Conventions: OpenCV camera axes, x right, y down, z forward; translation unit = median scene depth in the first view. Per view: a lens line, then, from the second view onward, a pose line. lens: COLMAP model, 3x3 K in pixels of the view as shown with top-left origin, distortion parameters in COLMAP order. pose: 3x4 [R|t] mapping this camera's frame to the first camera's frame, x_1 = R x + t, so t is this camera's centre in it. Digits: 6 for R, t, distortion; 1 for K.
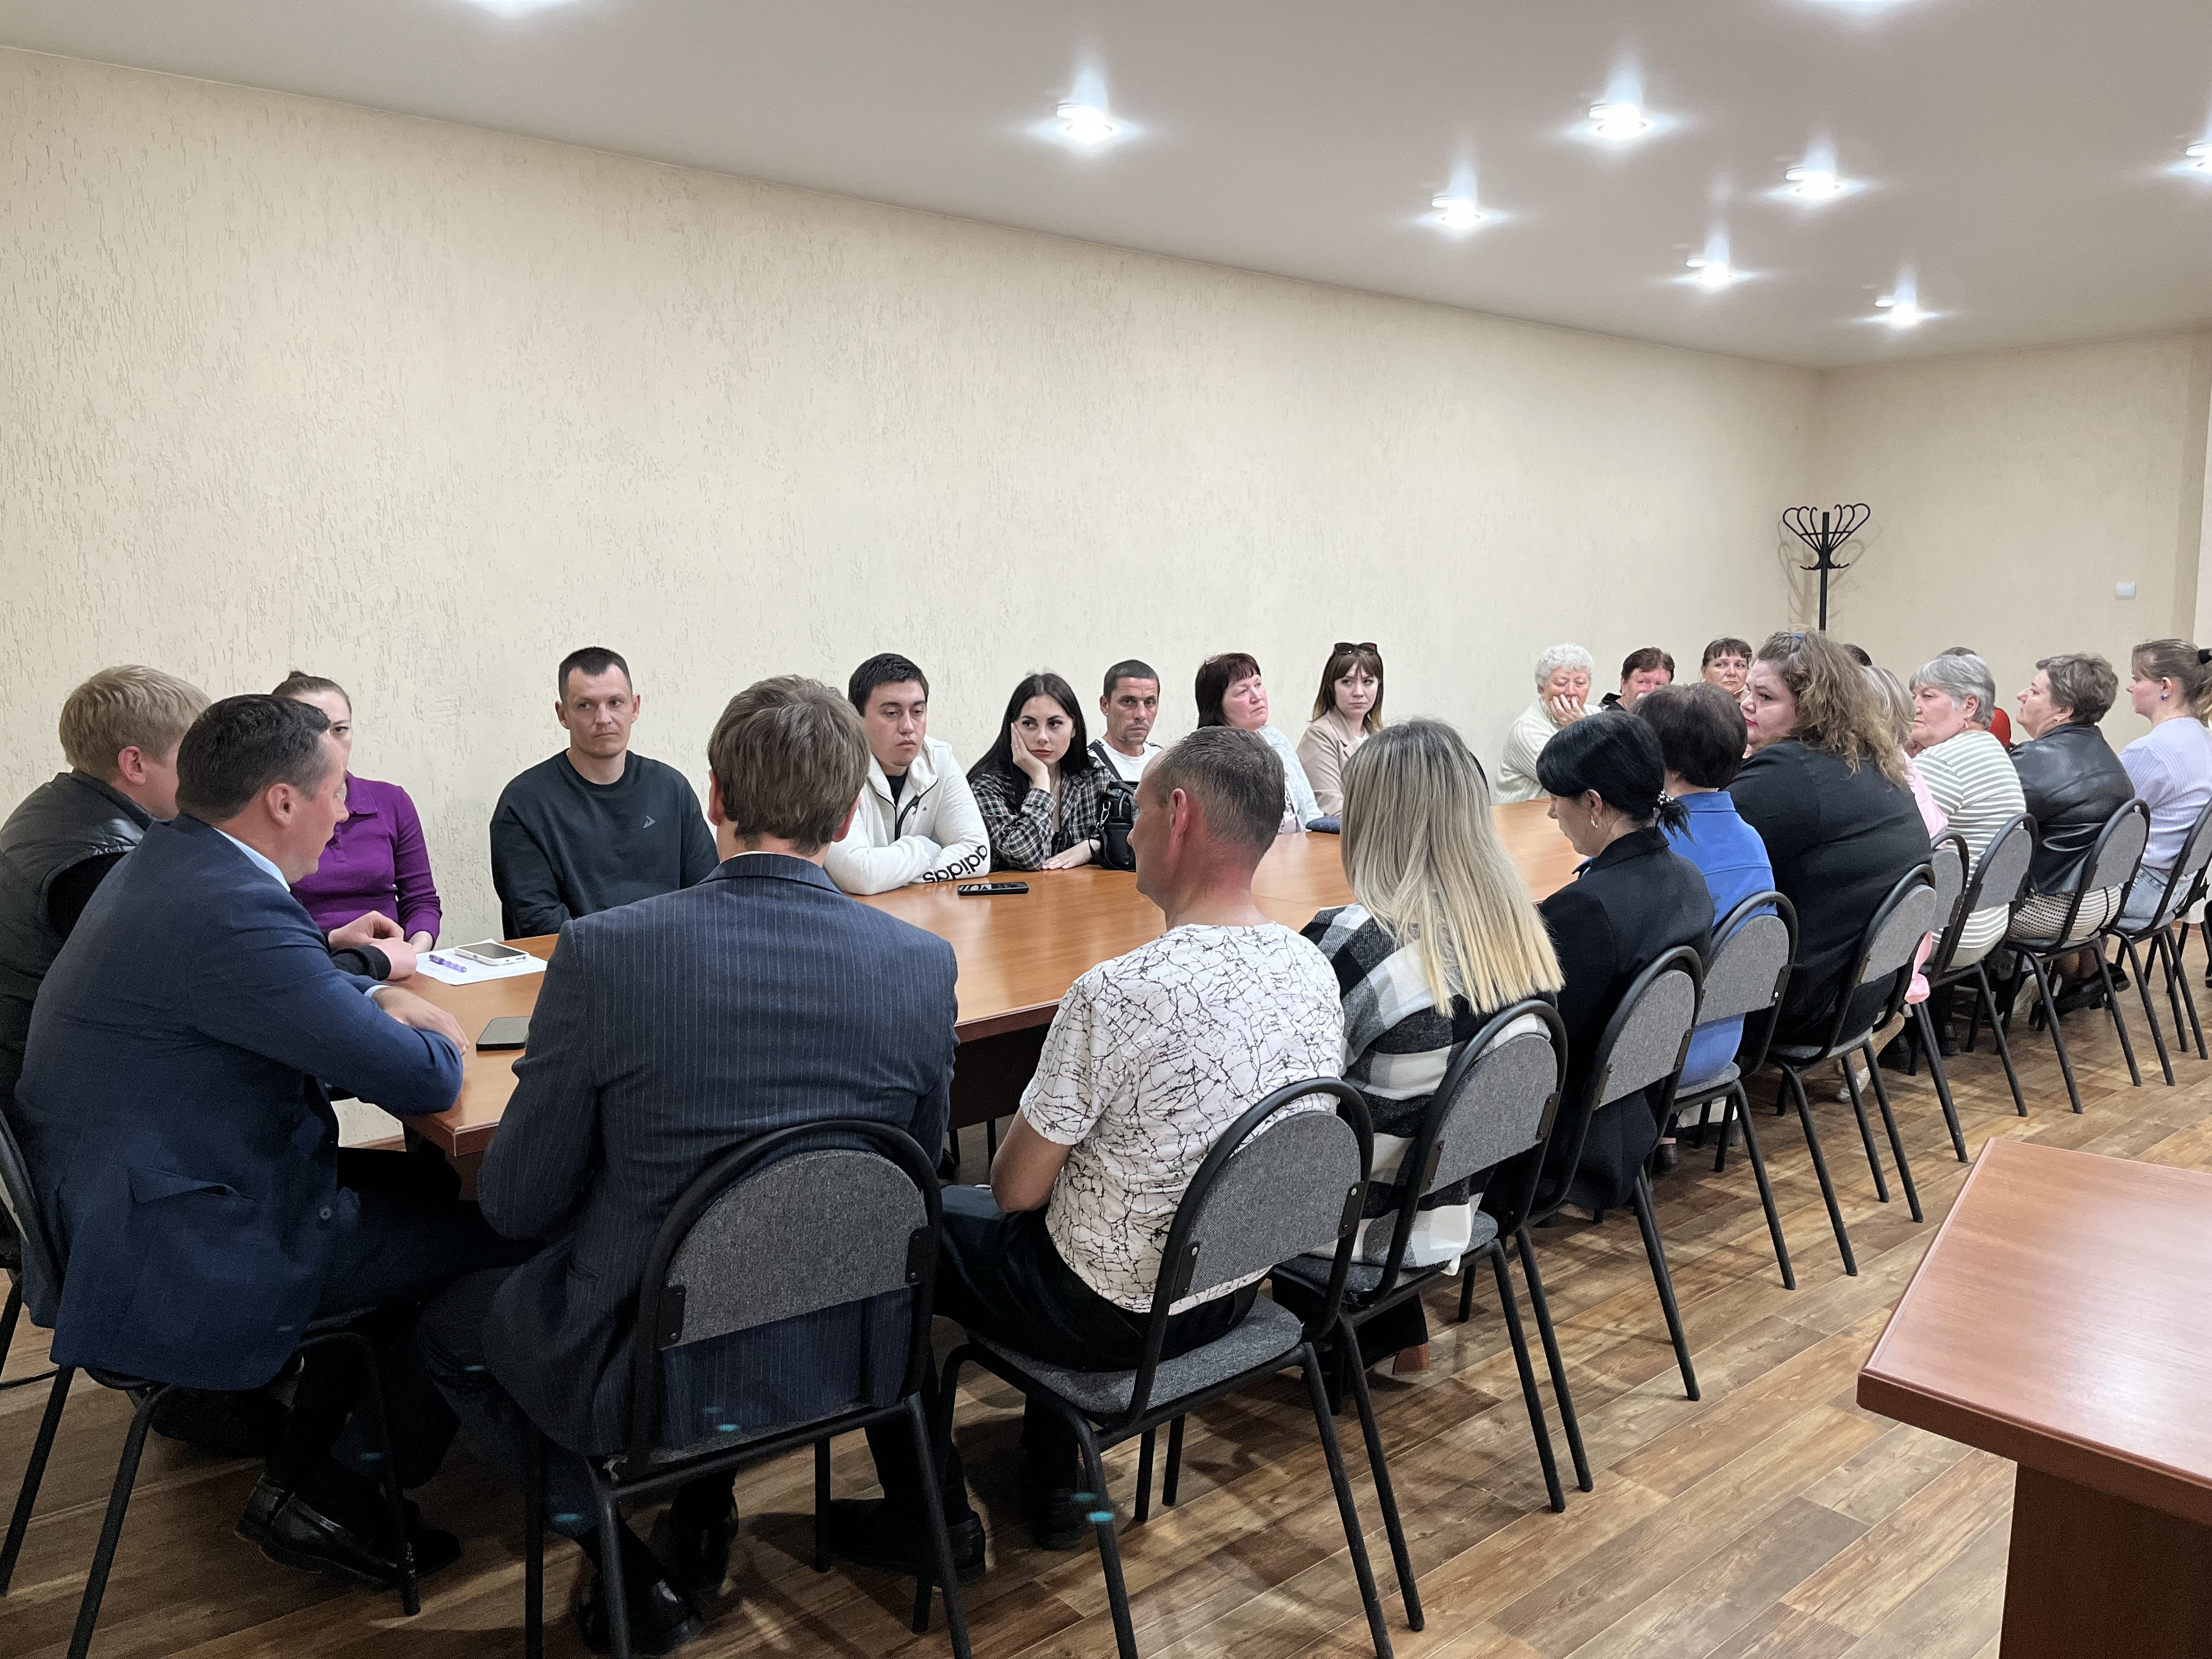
lens RADIAL K [[1640.5, 0, 1106.0], [0, 1640.5, 829.5], [0, 0, 1]] dist [0.002683, 0.060789]
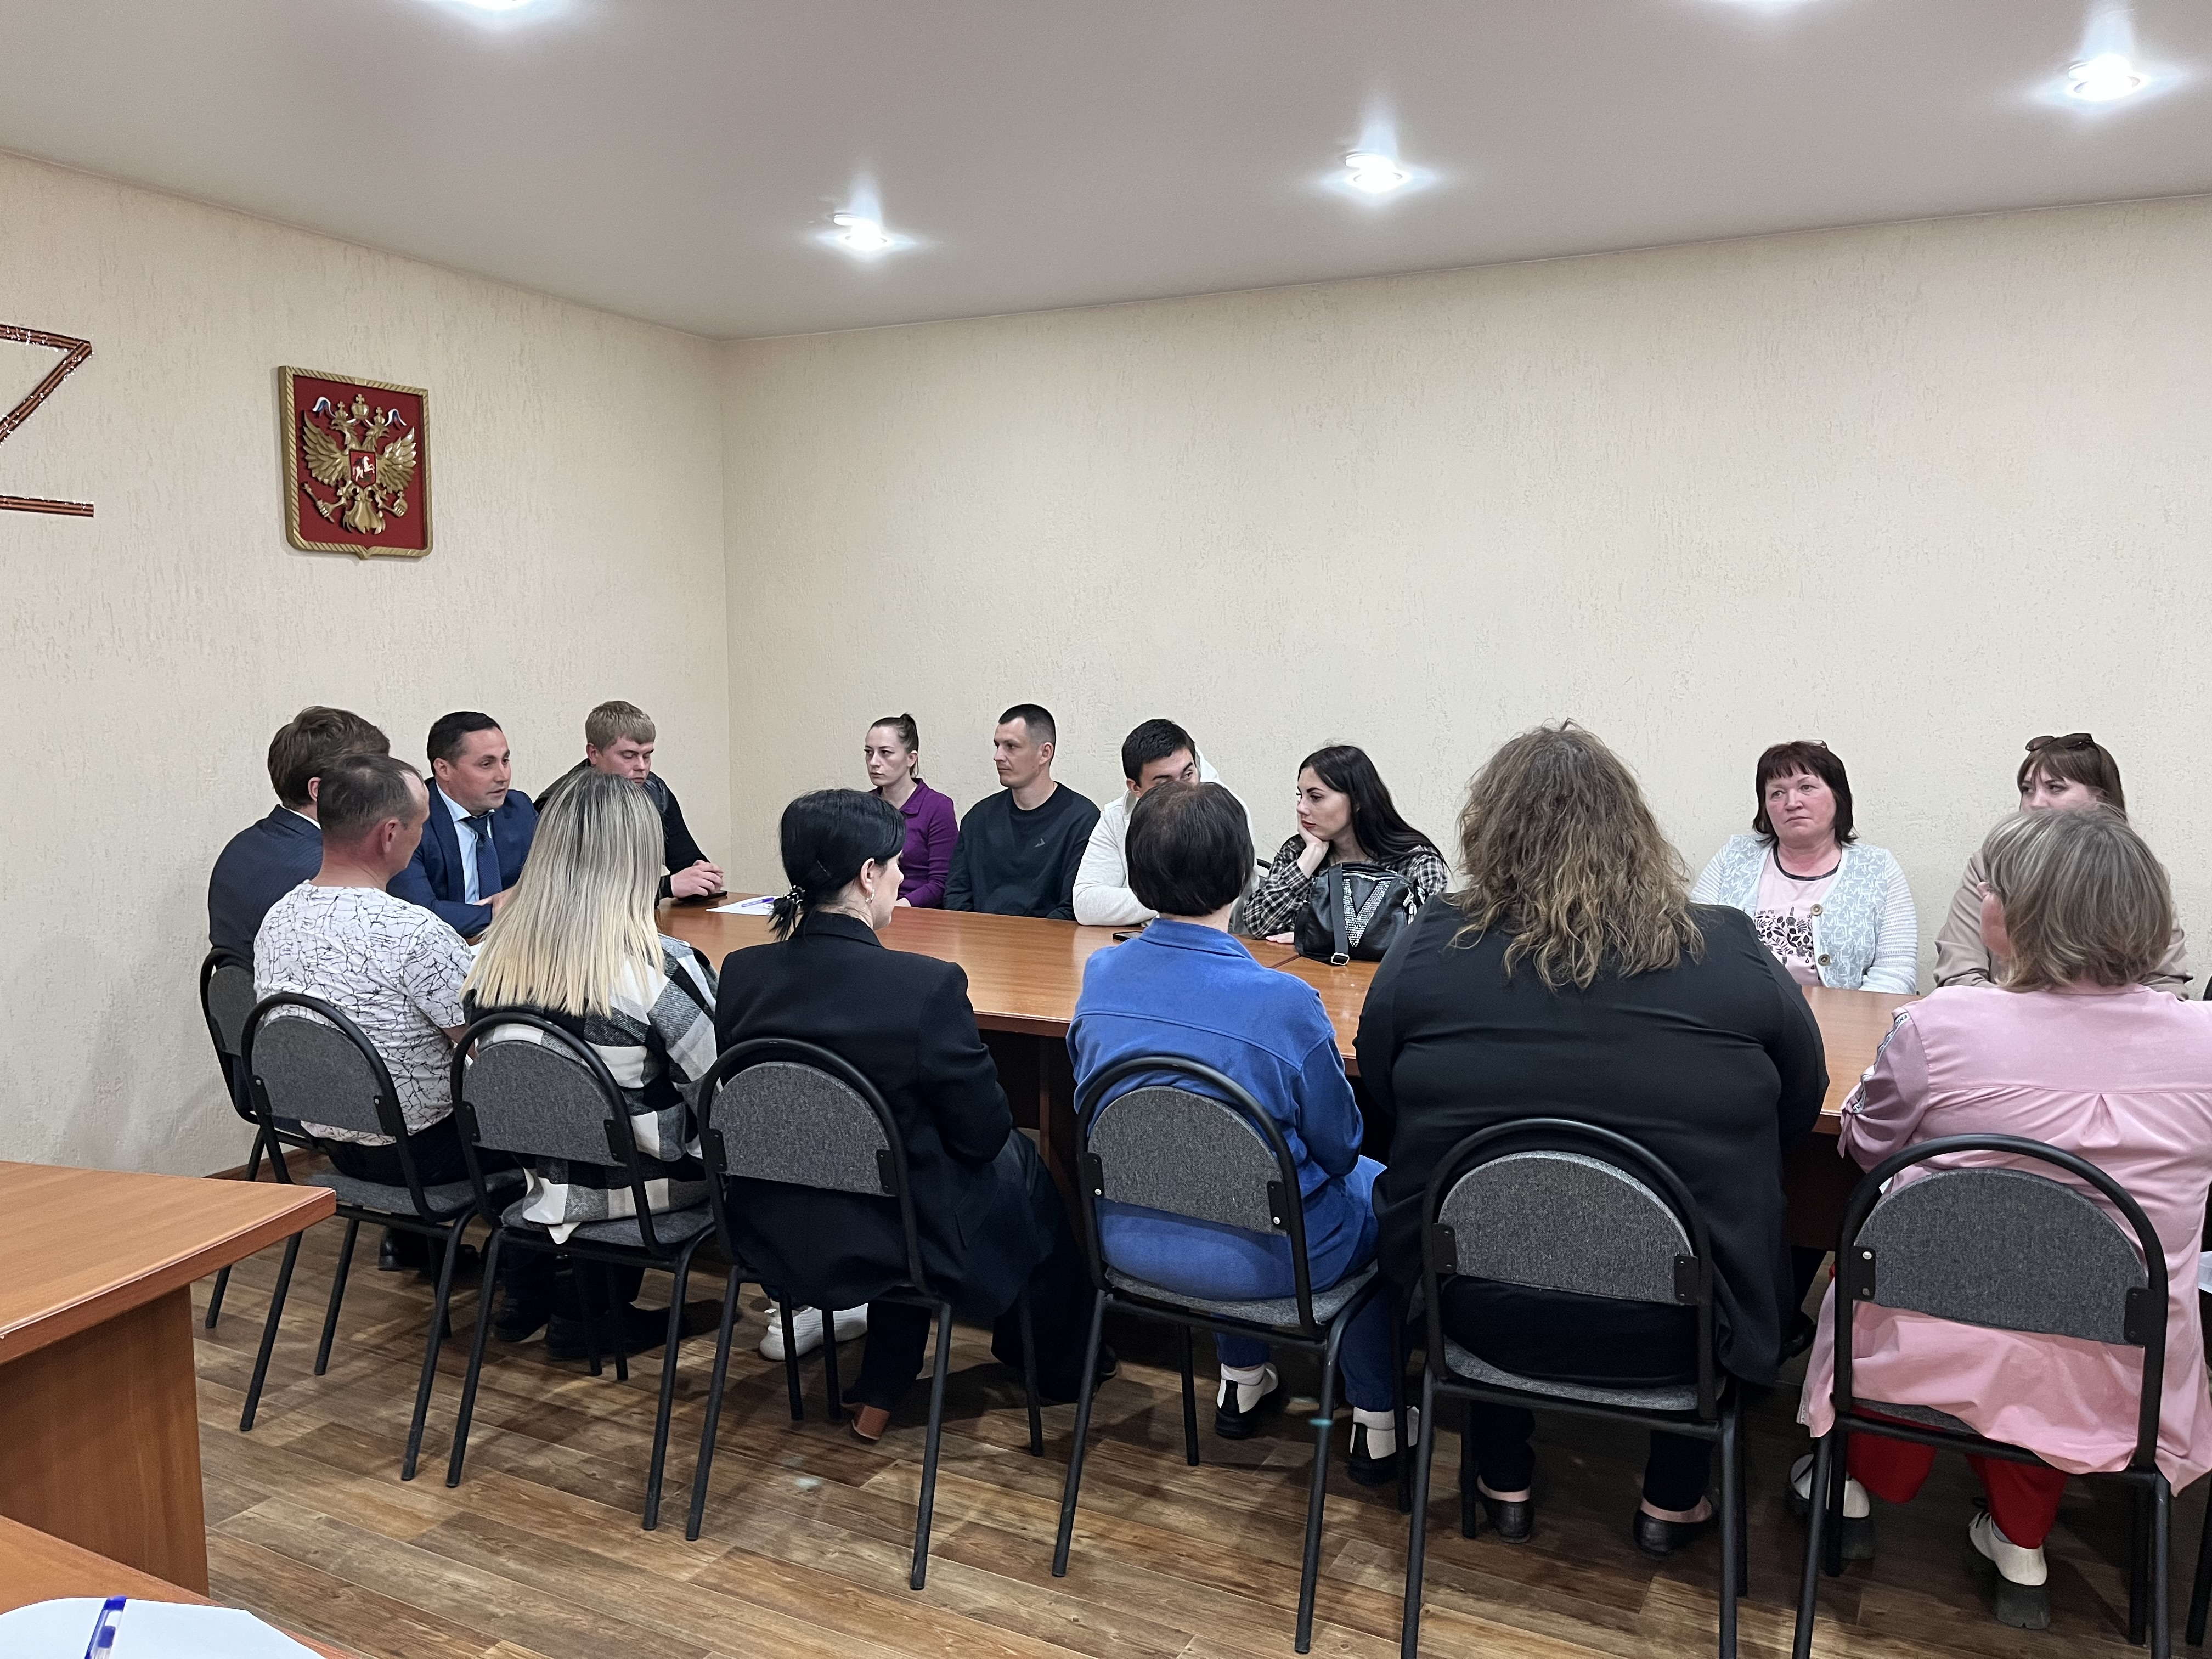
lens RADIAL K [[1640.5, 0, 1106.0], [0, 1640.5, 829.5], [0, 0, 1]] dist [0.002683, 0.060789]
pose [[0.371923, 0.093016, -0.923591, 0.837836], [-0.140372, 0.989161, 0.043092, -0.072146], [0.917589, 0.113619, 0.380949, 0.546315]]
